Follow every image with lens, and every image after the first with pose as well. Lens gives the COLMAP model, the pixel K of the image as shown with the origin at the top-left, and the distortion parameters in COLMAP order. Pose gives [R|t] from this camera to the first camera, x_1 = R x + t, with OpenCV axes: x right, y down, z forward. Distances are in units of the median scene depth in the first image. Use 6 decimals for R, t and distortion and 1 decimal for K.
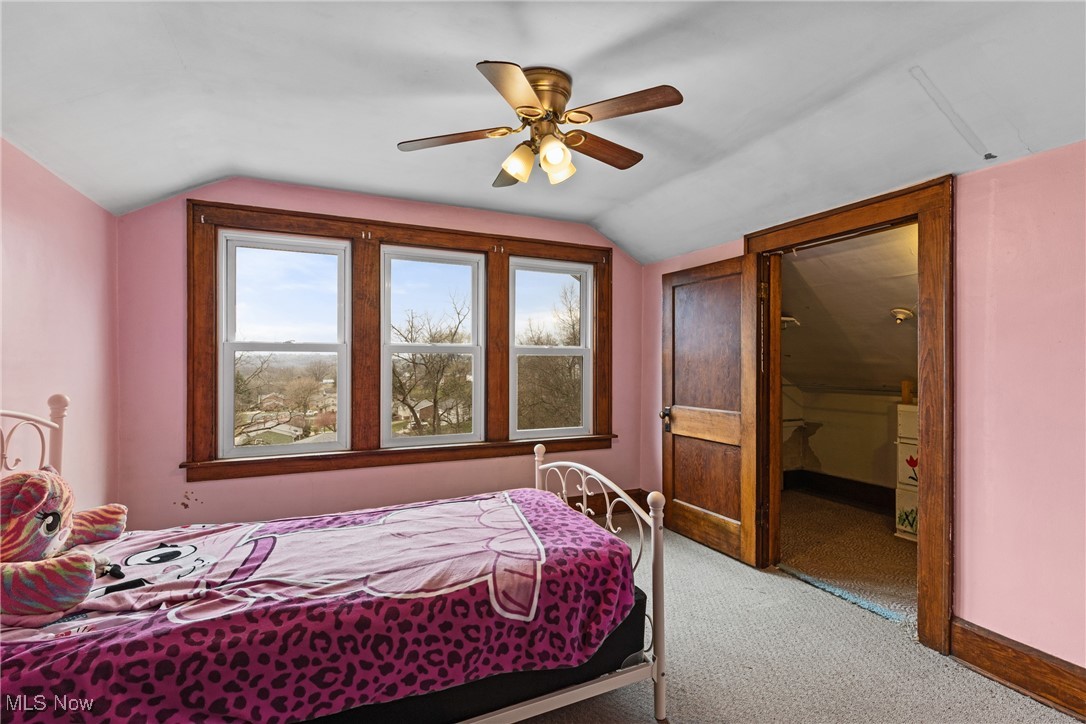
lens RADIAL K [[480.7, 0, 536.9], [0, 480.7, 352.6], [0, 0, 1]] dist [-0.001140, -0.000856]
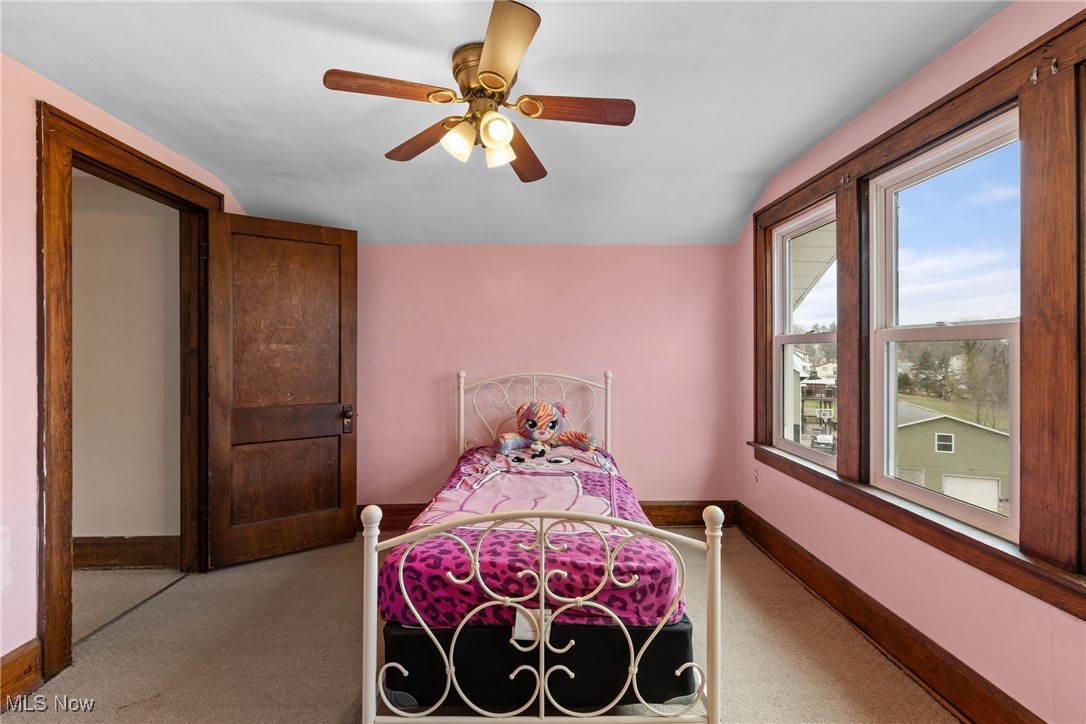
lens RADIAL K [[480.7, 0, 536.9], [0, 480.7, 352.6], [0, 0, 1]] dist [-0.001140, -0.000856]
pose [[-0.379840, 0.003654, -0.925045, 0.587001], [0.017752, 0.999837, -0.003339, 0.011339], [0.924882, -0.017689, -0.379843, 1.017278]]
